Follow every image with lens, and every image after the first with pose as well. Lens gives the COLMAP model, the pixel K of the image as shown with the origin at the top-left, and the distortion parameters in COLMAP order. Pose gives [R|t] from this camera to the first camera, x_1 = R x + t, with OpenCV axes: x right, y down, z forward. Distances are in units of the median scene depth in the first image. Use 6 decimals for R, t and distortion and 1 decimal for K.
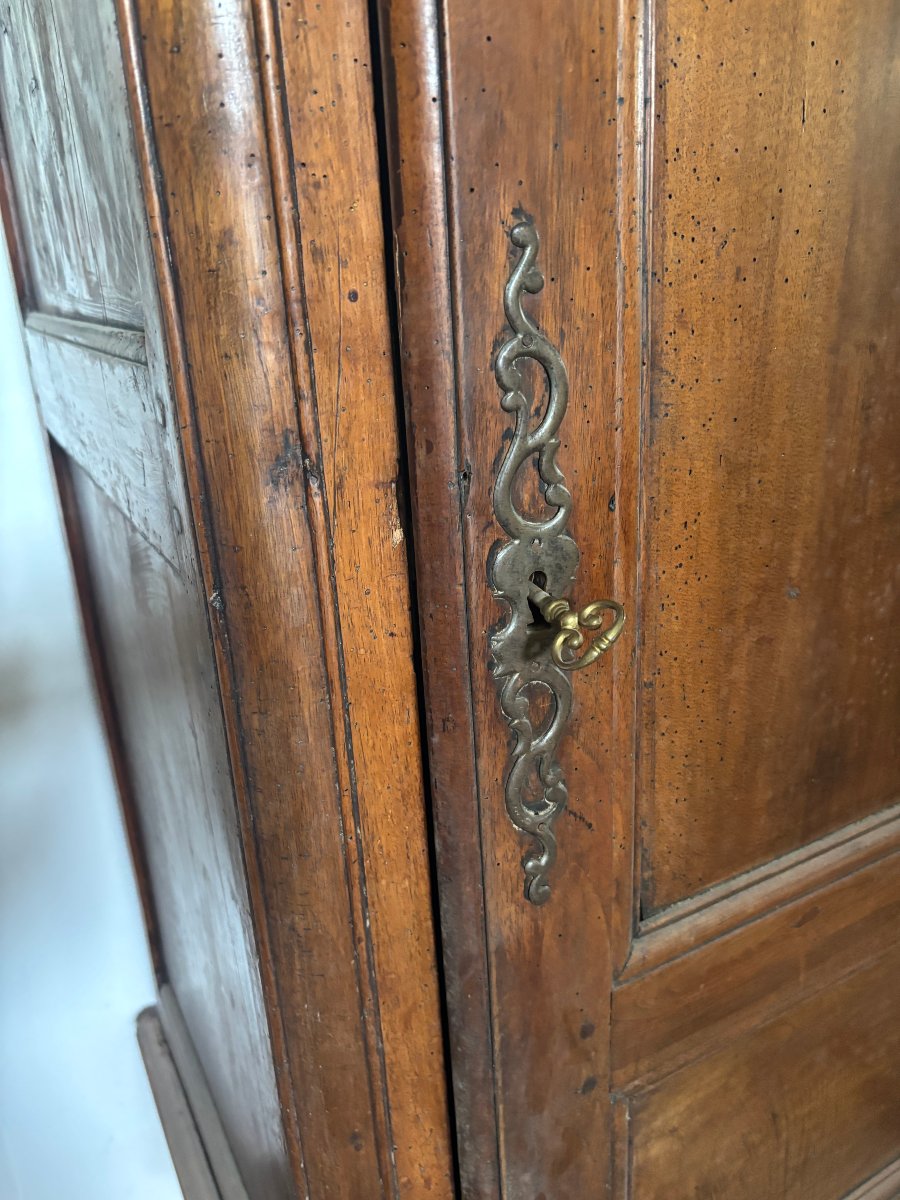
lens RADIAL K [[971.6, 0, 450.0], [0, 971.6, 600.0], [0, 0, 1]] dist [-0.006471, -0.013476]
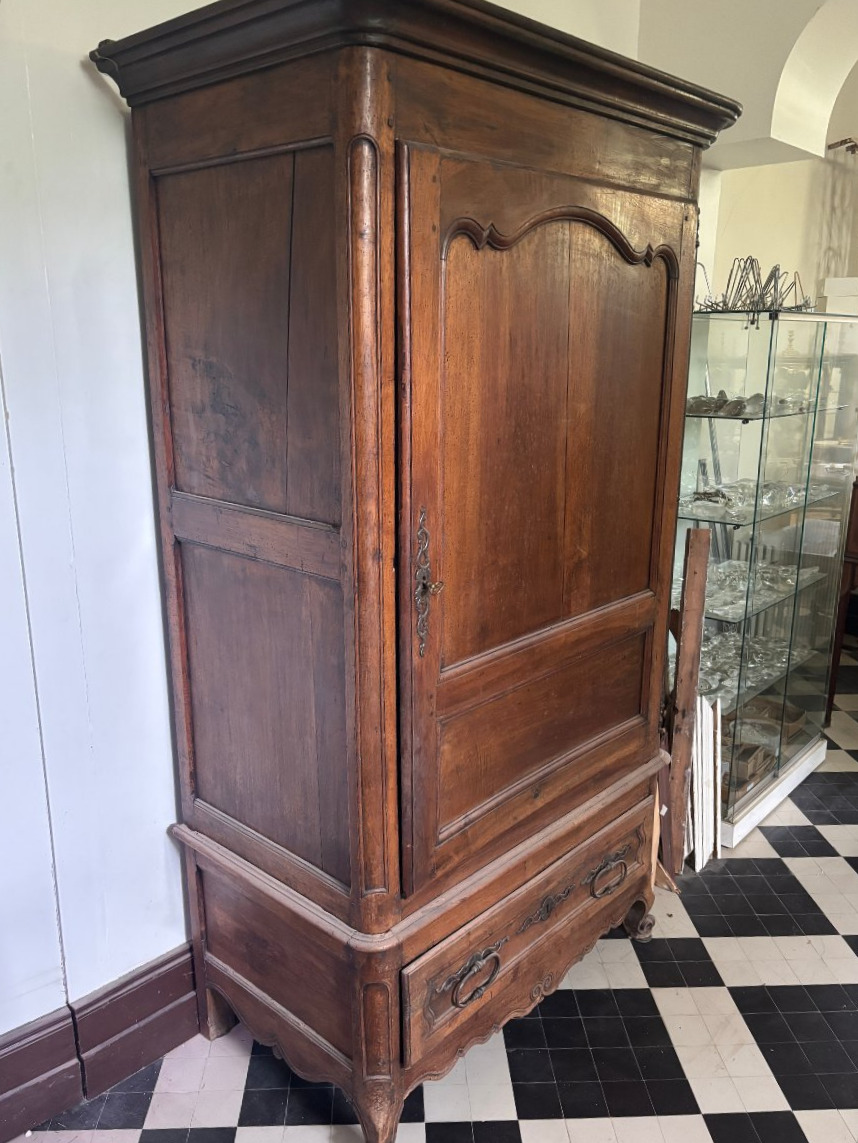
lens RADIAL K [[925.4, 0, 429.0], [0, 925.4, 571.5], [0, 0, 1]] dist [-0.006471, -0.013476]
pose [[0.946030, -0.031524, 0.322542, -1.123063], [0.062682, 0.994263, -0.086675, 0.283779], [-0.317959, 0.102215, 0.942578, -2.730220]]
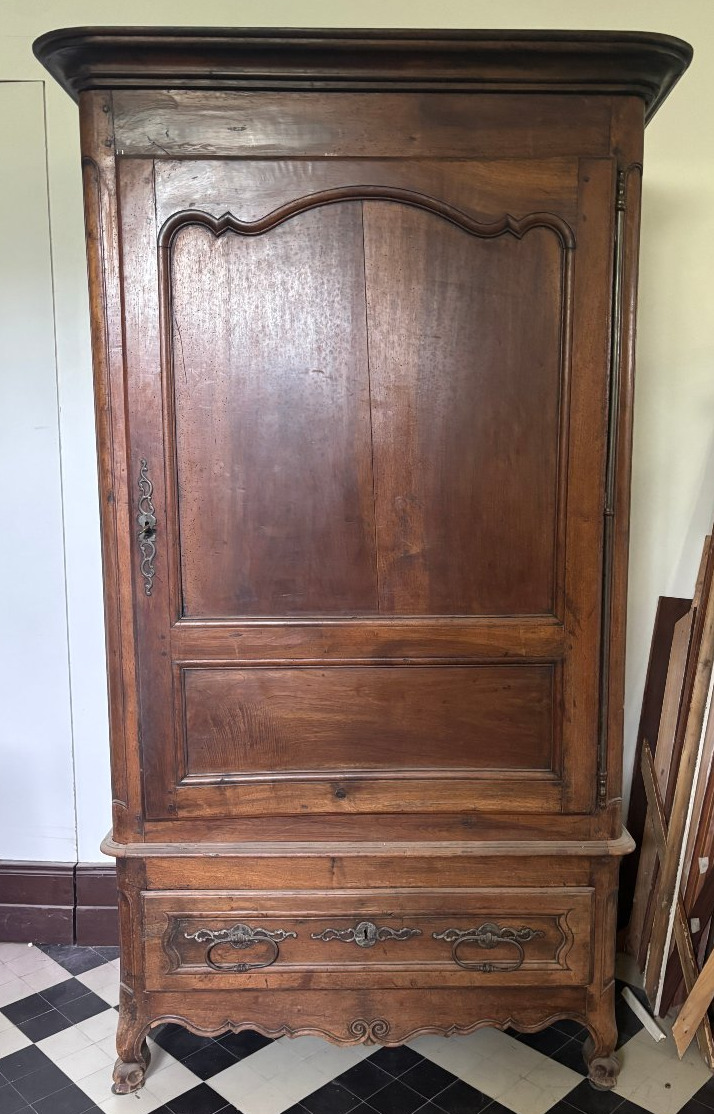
lens RADIAL K [[875.5, 0, 356.7], [0, 875.5, 570.1], [0, 0, 1]] dist [-0.004119, 0.002196]
pose [[0.888441, 0.106599, -0.446442, 2.813259], [-0.198095, 0.966458, -0.163454, 0.676503], [0.414043, 0.233657, 0.879757, -2.293968]]
